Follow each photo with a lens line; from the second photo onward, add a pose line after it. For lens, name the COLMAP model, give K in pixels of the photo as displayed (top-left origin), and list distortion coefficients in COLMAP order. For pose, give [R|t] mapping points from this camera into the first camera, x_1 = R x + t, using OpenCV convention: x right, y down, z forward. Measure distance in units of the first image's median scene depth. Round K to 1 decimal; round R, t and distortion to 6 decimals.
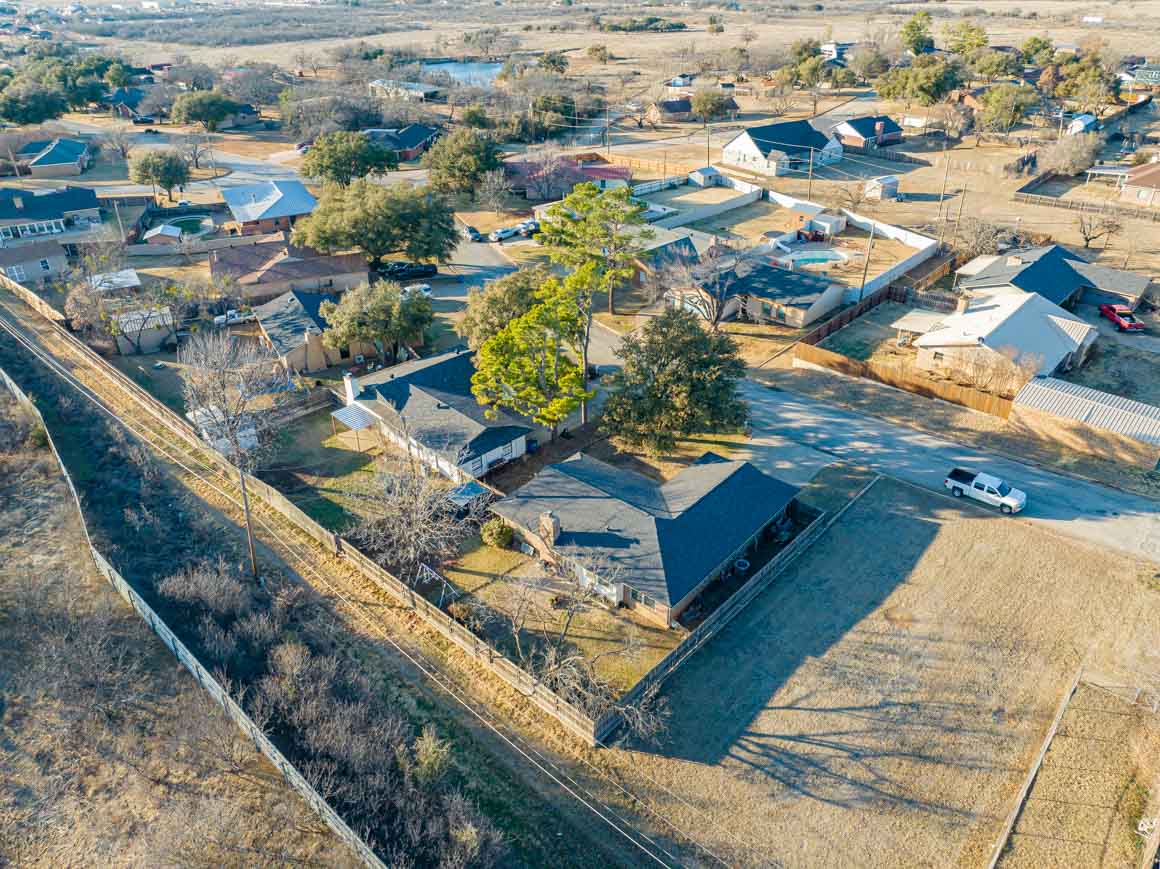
lens RADIAL K [[812.4, 0, 579.3], [0, 812.4, 426.4], [0, 0, 1]] dist [-0.019698, -0.003082]
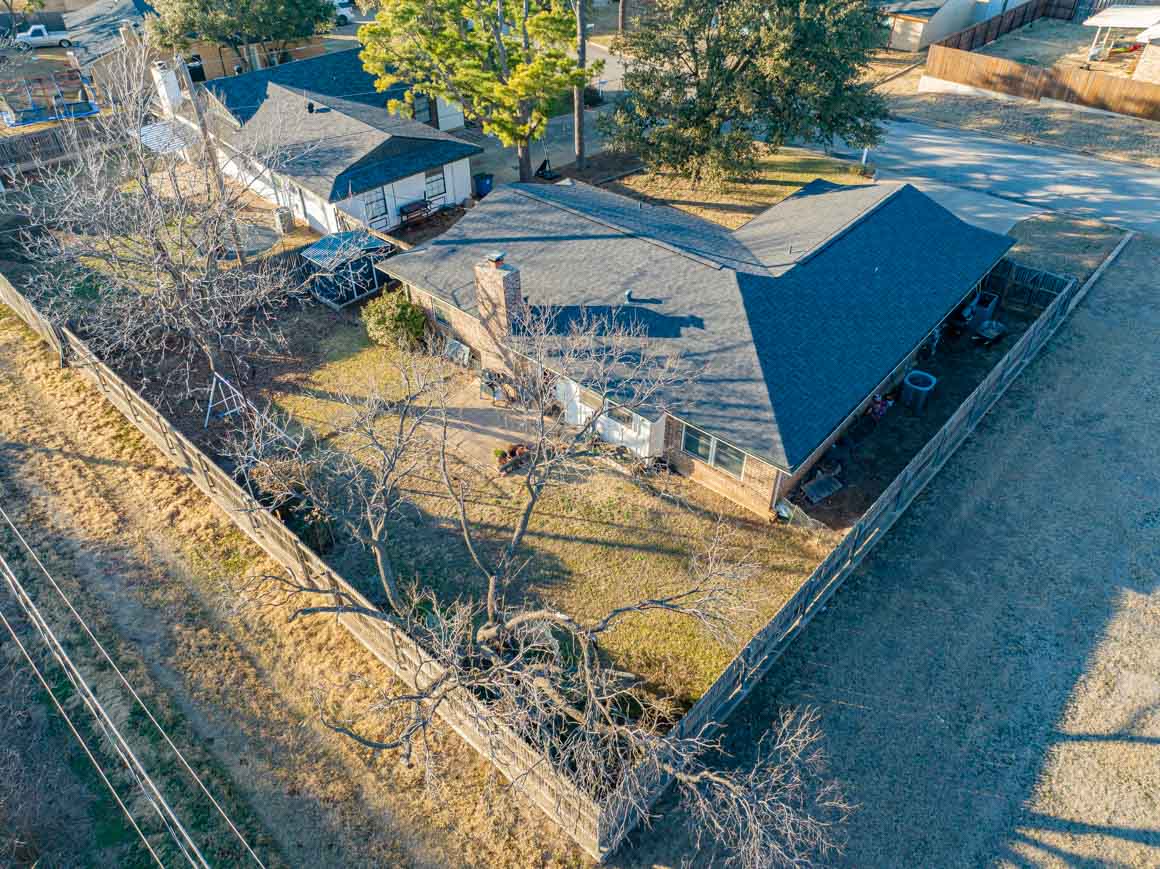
lens RADIAL K [[812.4, 0, 580.4], [0, 812.4, 432.9], [0, 0, 1]] dist [-0.019698, -0.003082]
pose [[0.999972, 0.004073, 0.006236, 0.005962], [-0.005064, 0.985754, 0.168119, 0.123190], [-0.005462, -0.168146, 0.985747, 0.543704]]
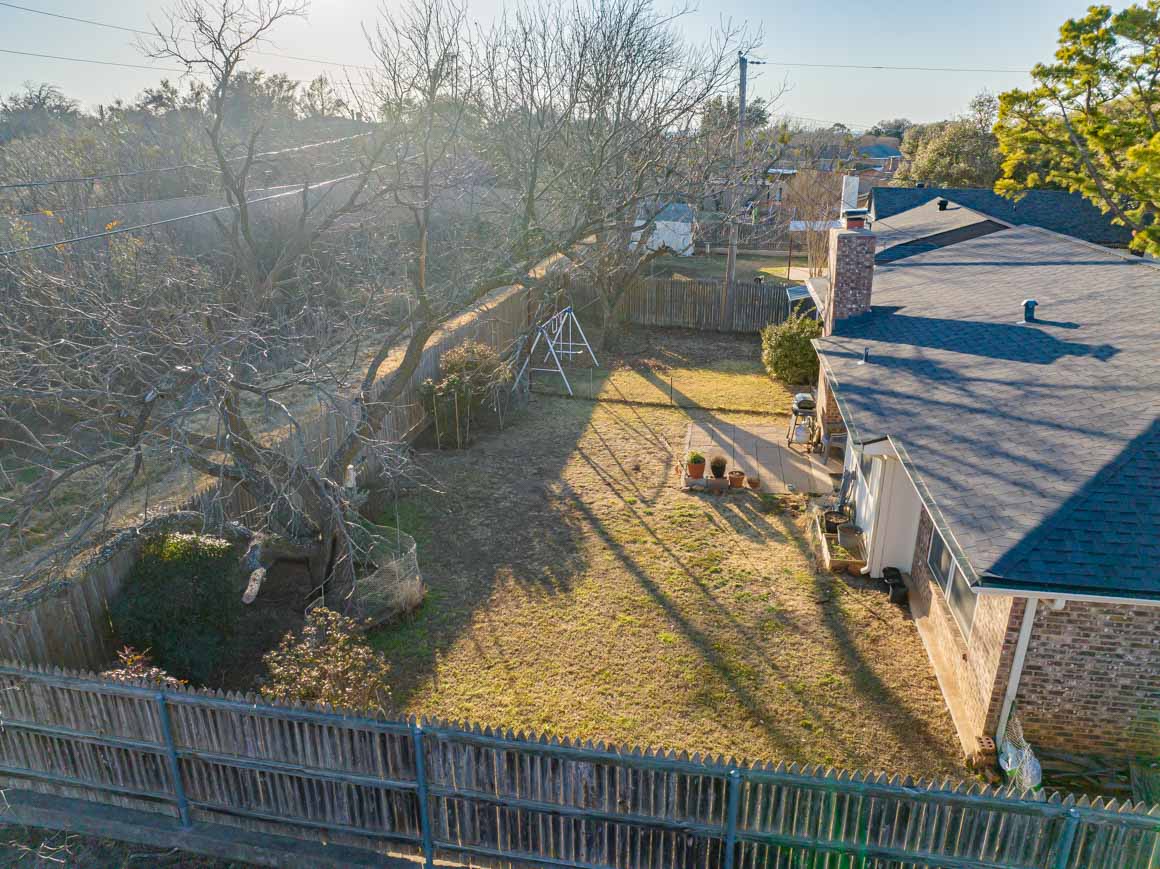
lens RADIAL K [[812.4, 0, 576.8], [0, 812.4, 437.5], [0, 0, 1]] dist [-0.019698, -0.003082]
pose [[0.529627, 0.312453, -0.788586, 0.161296], [-0.429784, 0.900361, 0.068091, 0.197448], [0.731287, 0.302859, 0.611143, 0.758950]]
